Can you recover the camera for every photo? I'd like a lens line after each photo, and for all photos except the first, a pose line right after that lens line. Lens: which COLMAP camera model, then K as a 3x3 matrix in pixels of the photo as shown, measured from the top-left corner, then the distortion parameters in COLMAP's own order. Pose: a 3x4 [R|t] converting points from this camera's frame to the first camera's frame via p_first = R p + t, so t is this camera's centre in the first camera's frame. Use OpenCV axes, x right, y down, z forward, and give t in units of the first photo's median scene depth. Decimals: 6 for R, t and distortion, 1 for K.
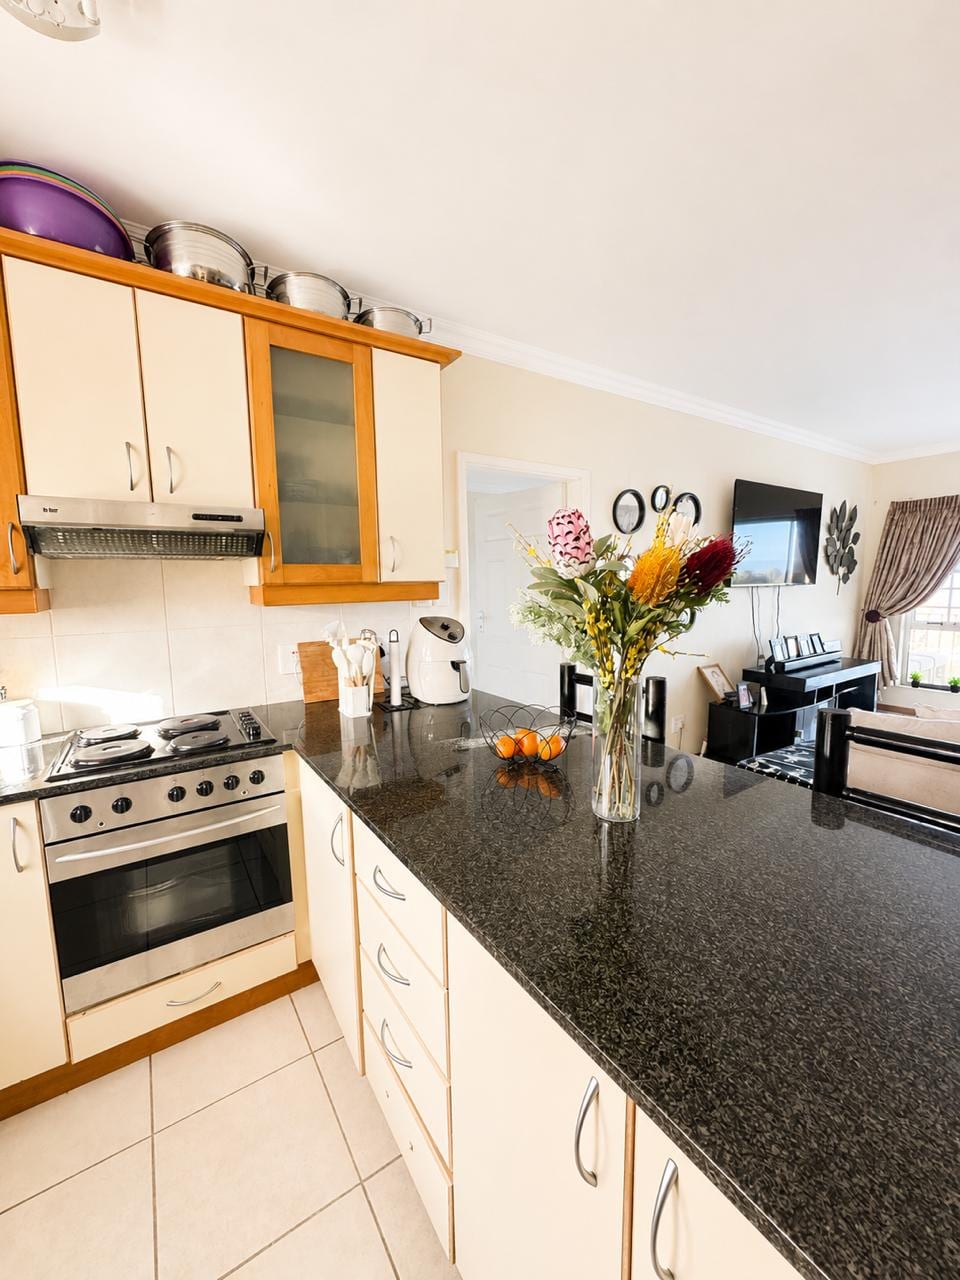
lens RADIAL K [[502.5, 0, 480.0], [0, 502.5, 640.0], [0, 0, 1]] dist [-0.003683, -0.000075]
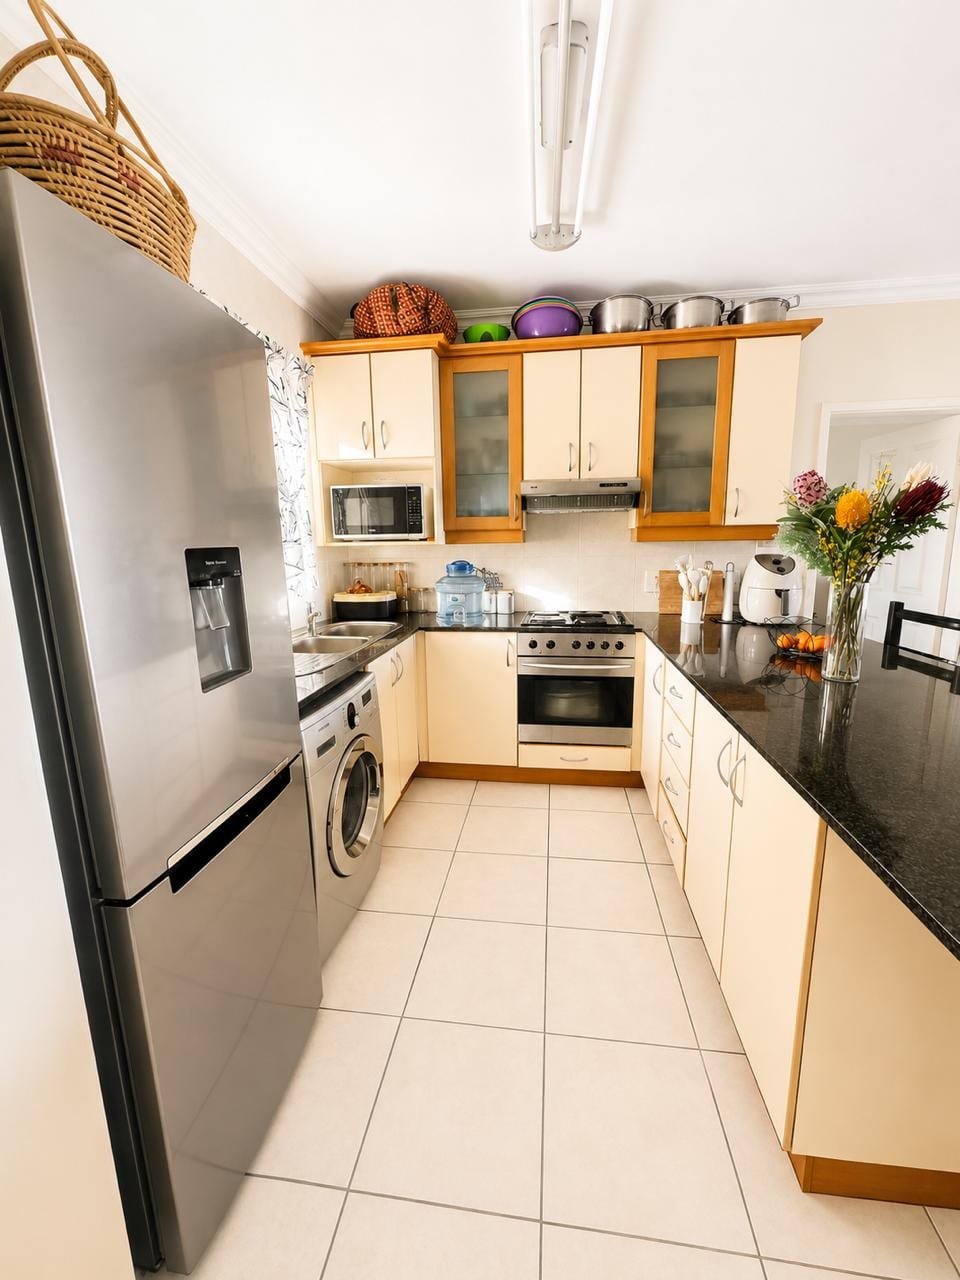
lens RADIAL K [[525.9, 0, 480.0], [0, 525.9, 640.0], [0, 0, 1]] dist [-0.015158, -0.000005]
pose [[0.742839, 0.127137, -0.657287, 0.311863], [-0.074235, 0.991390, 0.107864, 0.096207], [0.665342, -0.031332, 0.745881, -0.527789]]
